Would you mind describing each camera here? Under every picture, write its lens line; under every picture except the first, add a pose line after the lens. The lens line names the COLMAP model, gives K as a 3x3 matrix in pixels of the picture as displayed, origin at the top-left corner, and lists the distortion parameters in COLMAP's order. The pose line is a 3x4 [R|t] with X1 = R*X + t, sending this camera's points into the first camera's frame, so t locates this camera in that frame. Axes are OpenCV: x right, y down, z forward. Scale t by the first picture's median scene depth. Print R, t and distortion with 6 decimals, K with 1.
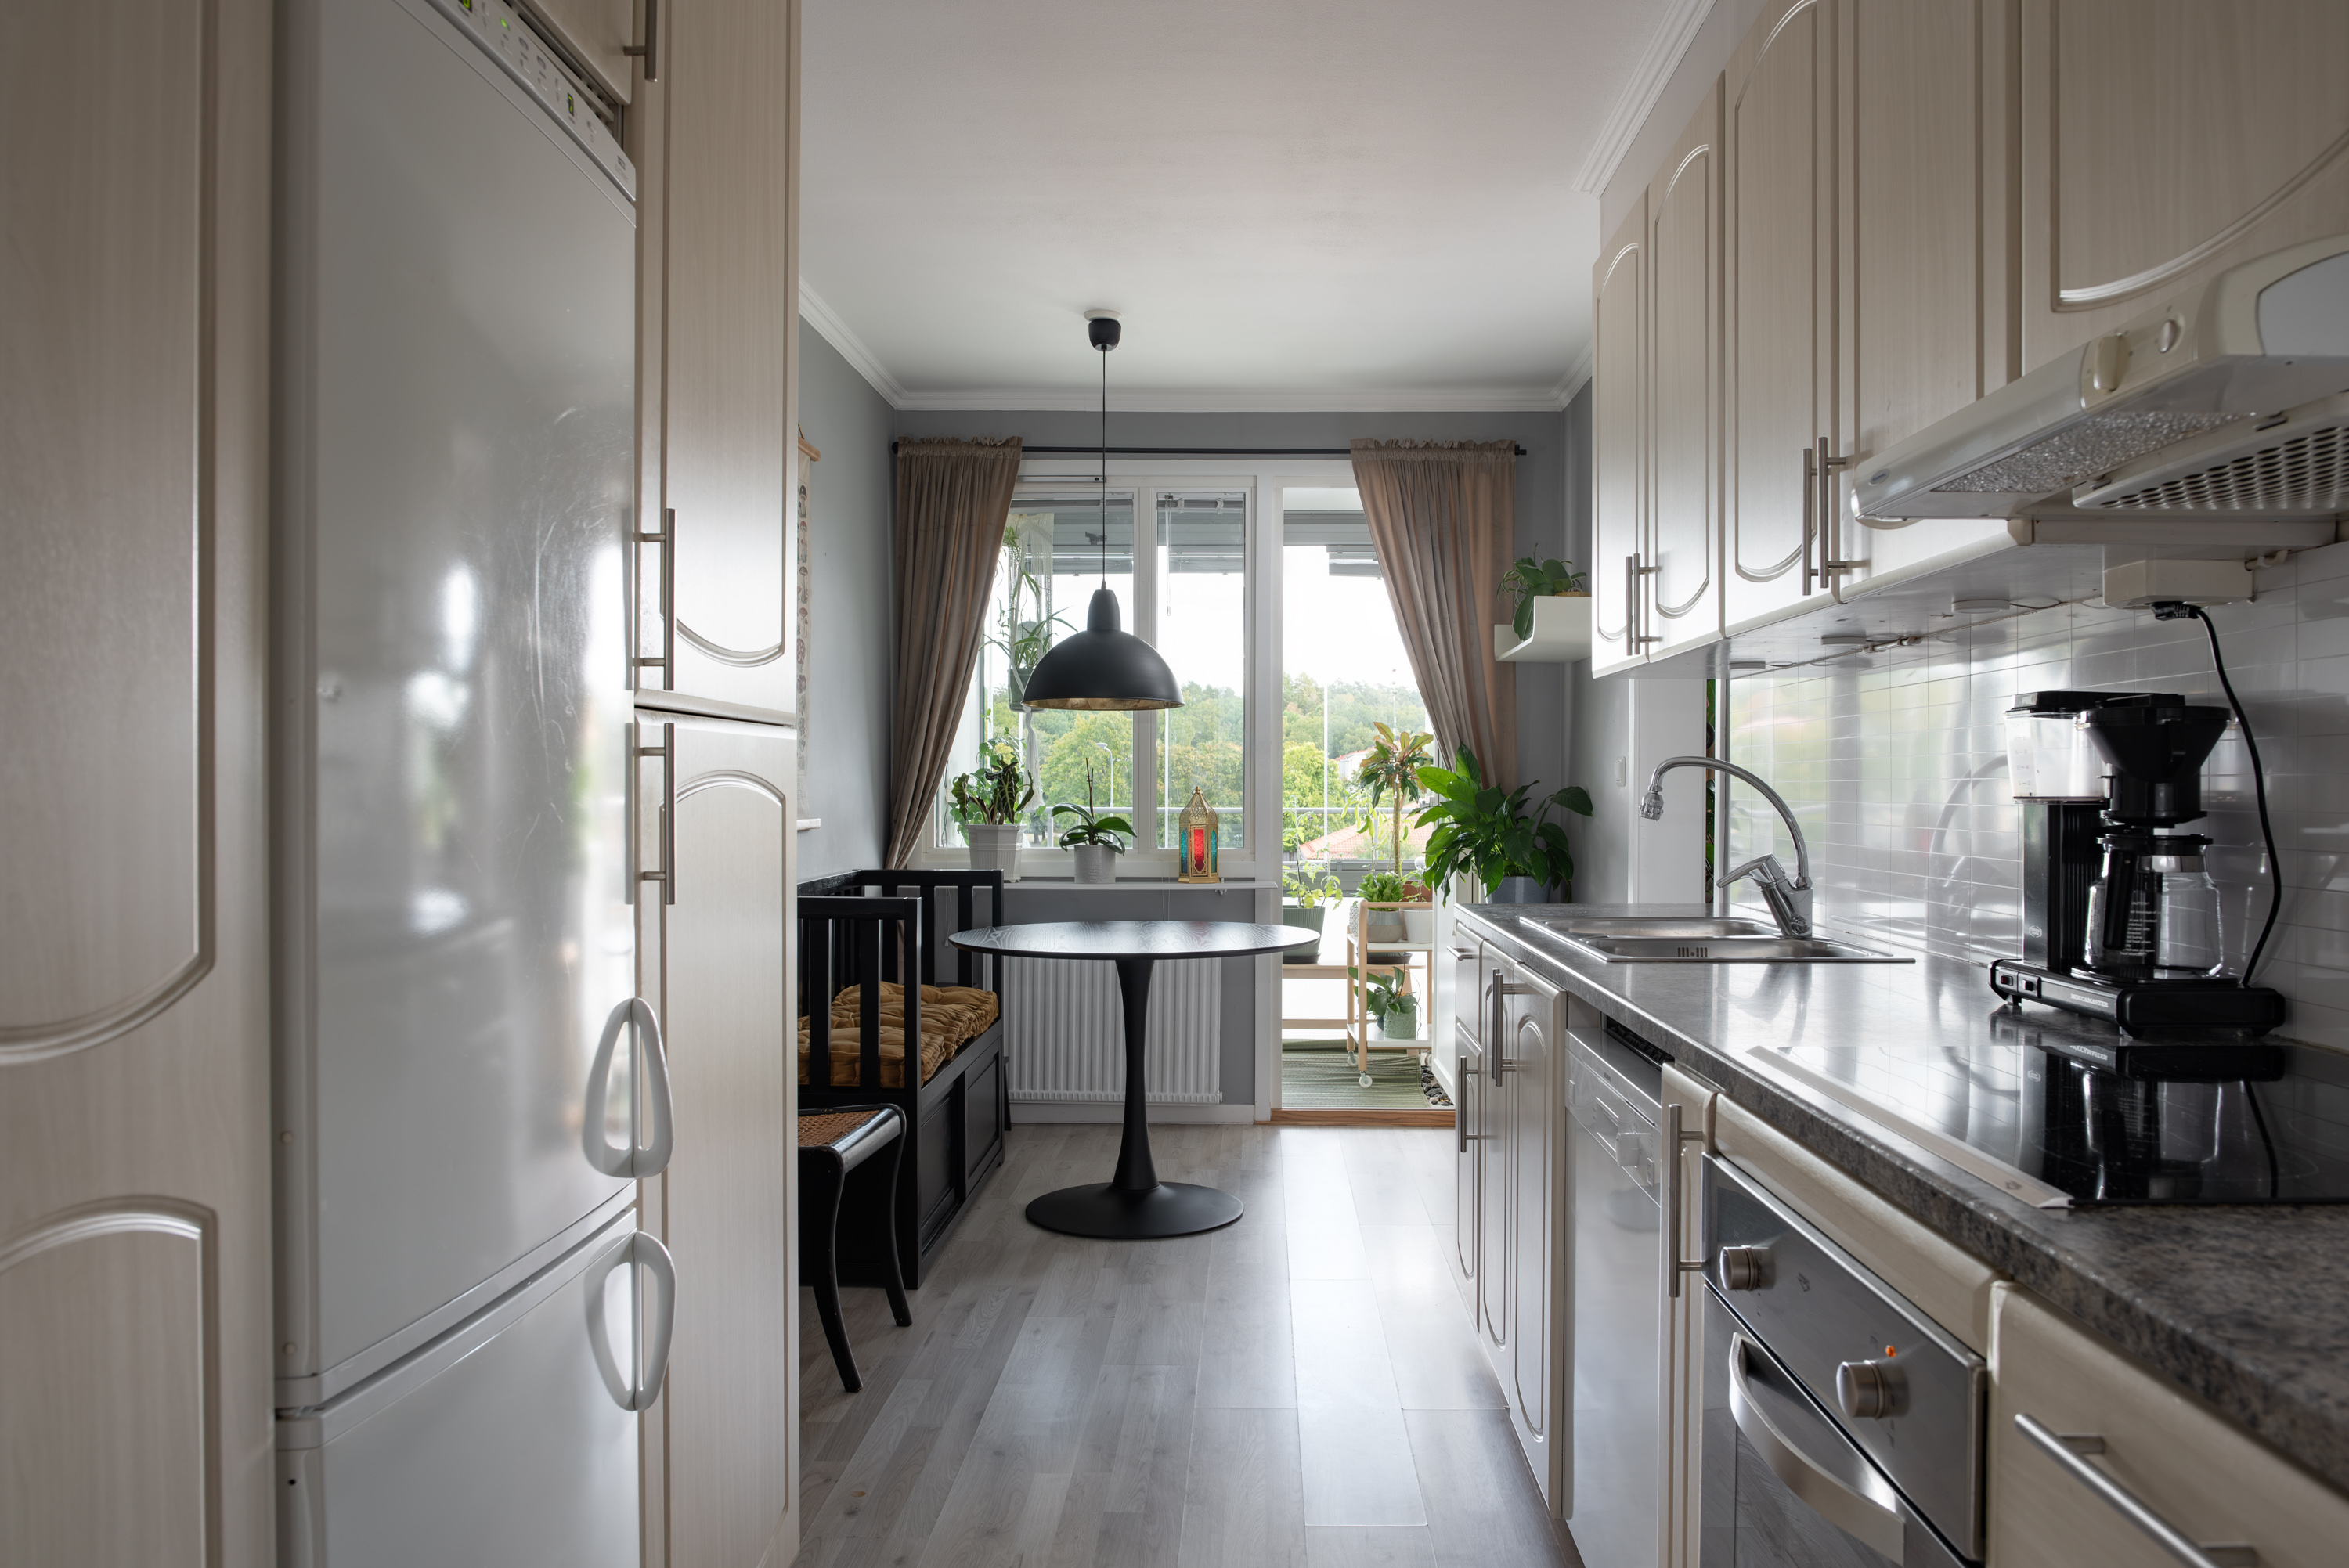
lens RADIAL K [[1676.0, 0, 1267.1], [0, 1676.0, 792.0], [0, 0, 1]] dist [0.001588, -0.000393]
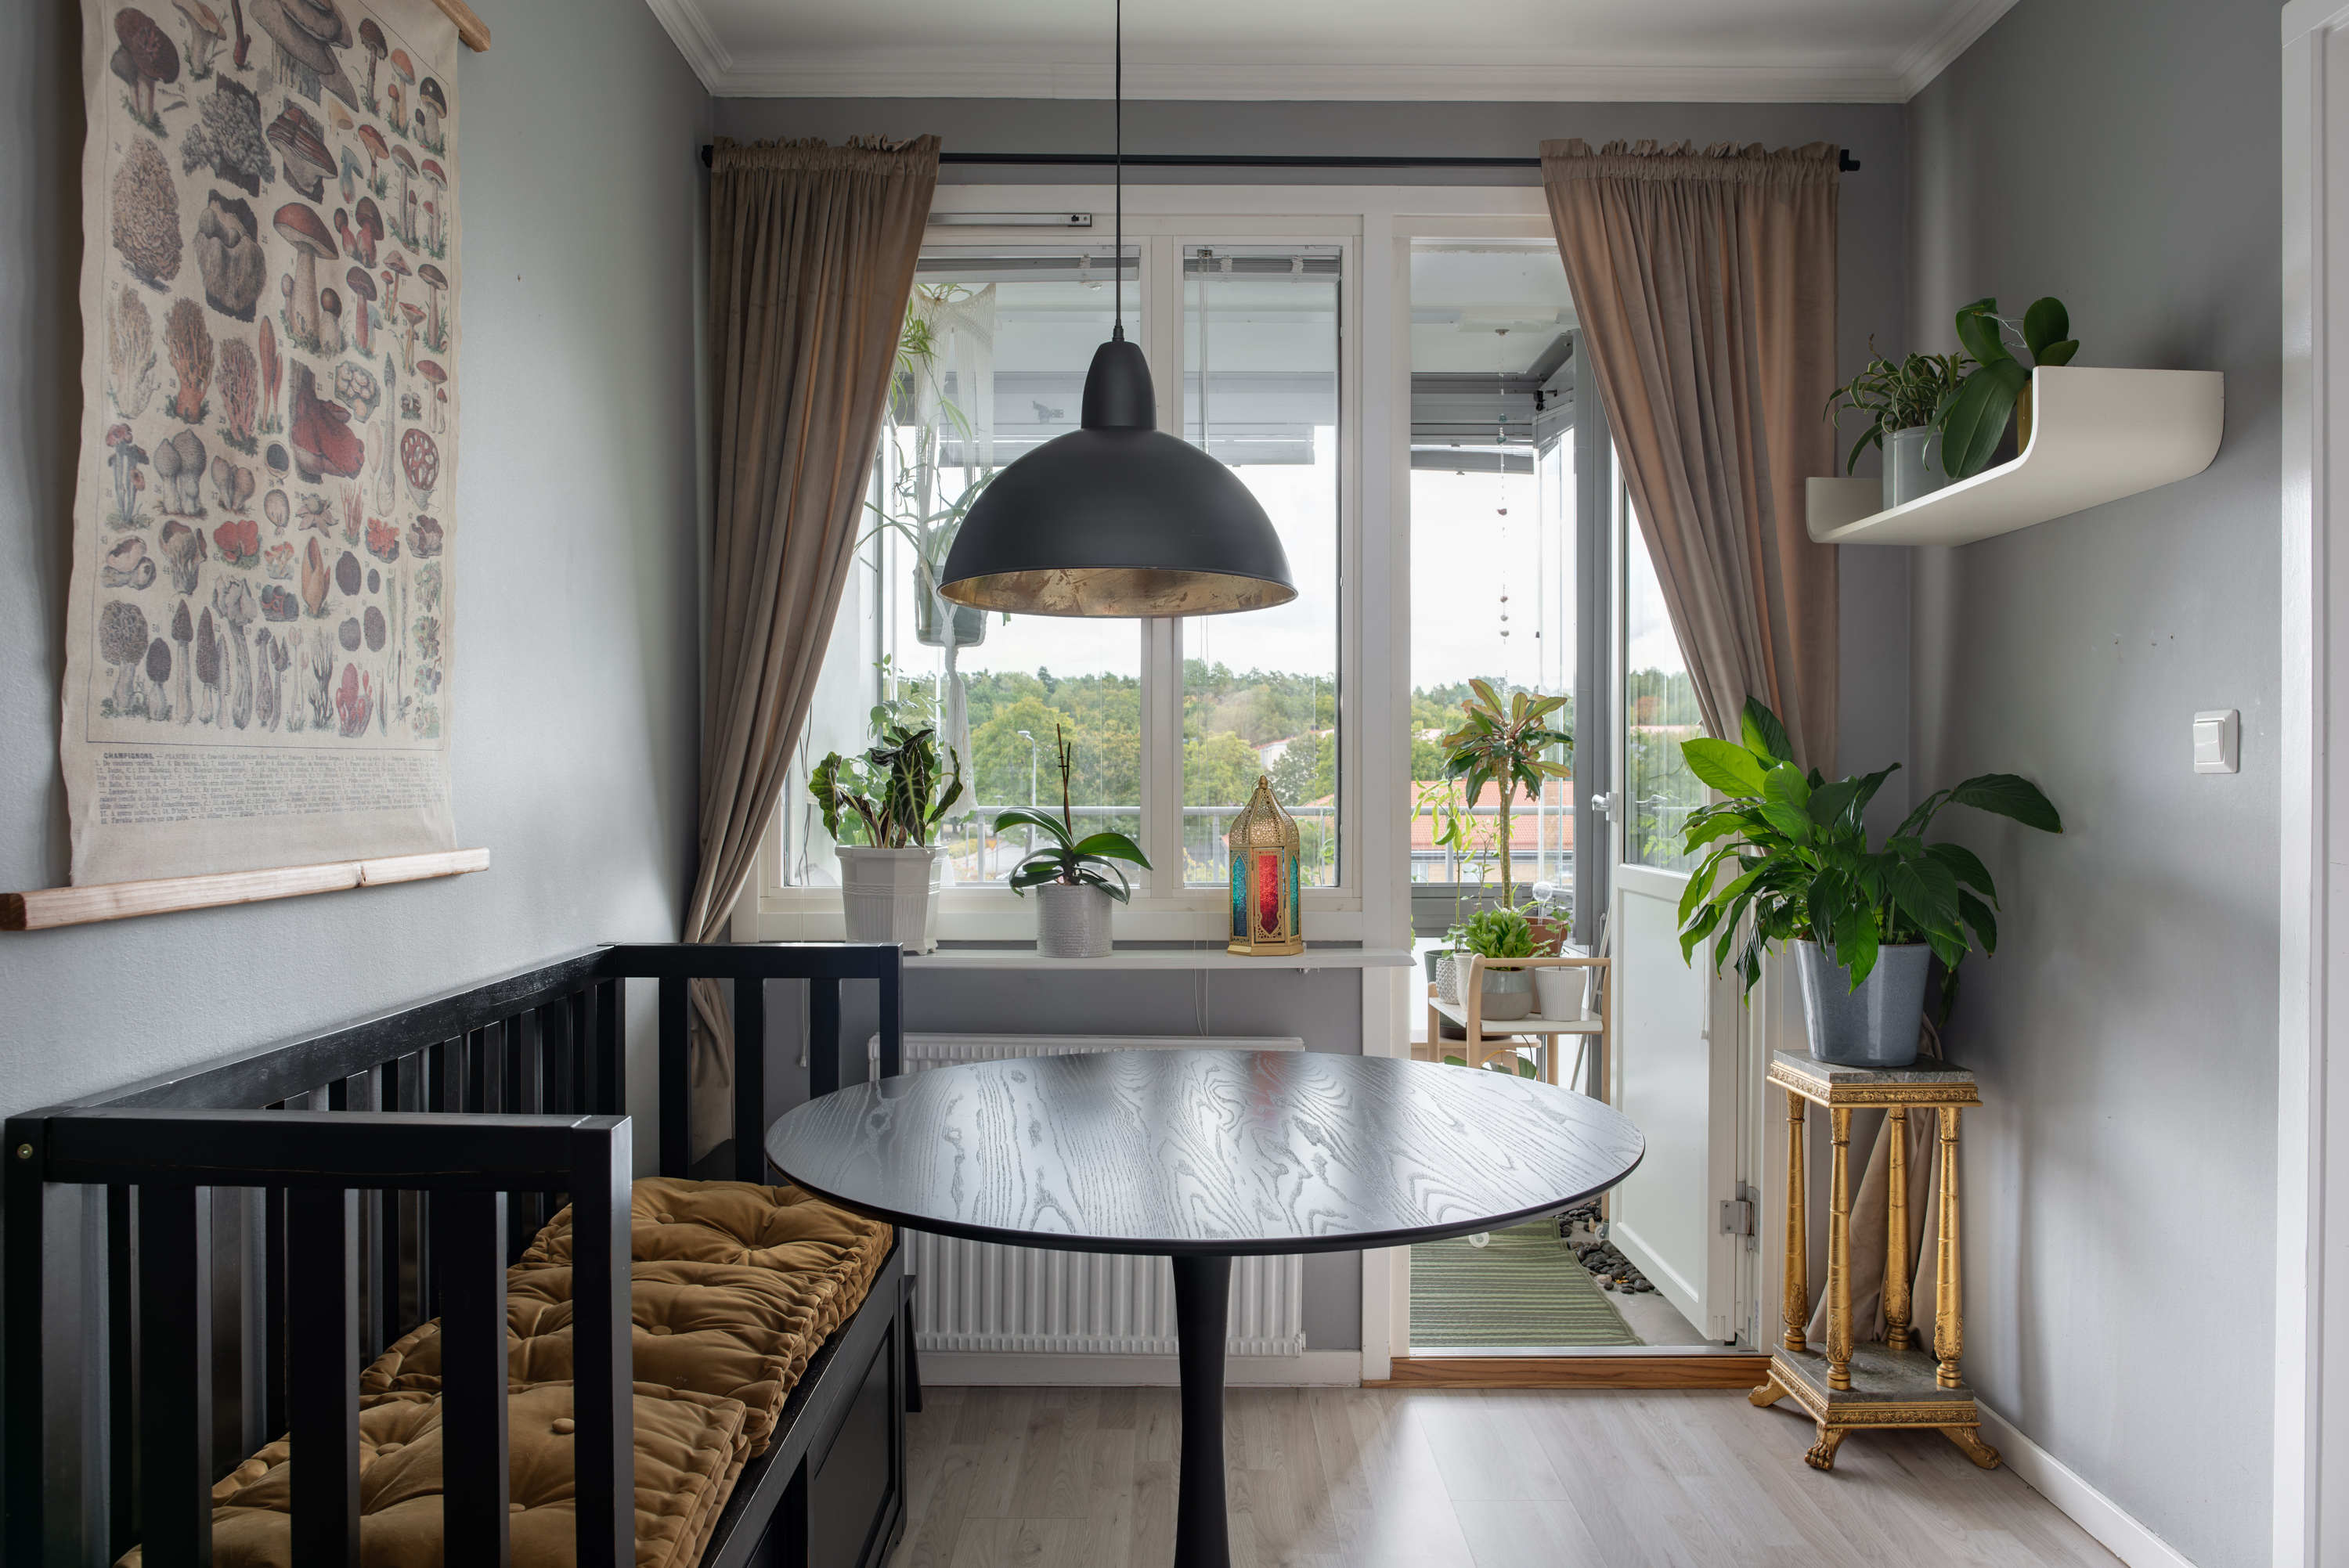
lens RADIAL K [[1623.4, 0, 1174.5], [0, 1623.4, 784.0], [0, 0, 1]] dist [-0.035665, 0.000847]
pose [[0.999997, -0.001757, -0.001830, -0.069093], [0.001759, 0.999998, 0.001244, -0.001307], [0.001828, -0.001247, 0.999998, 0.474548]]
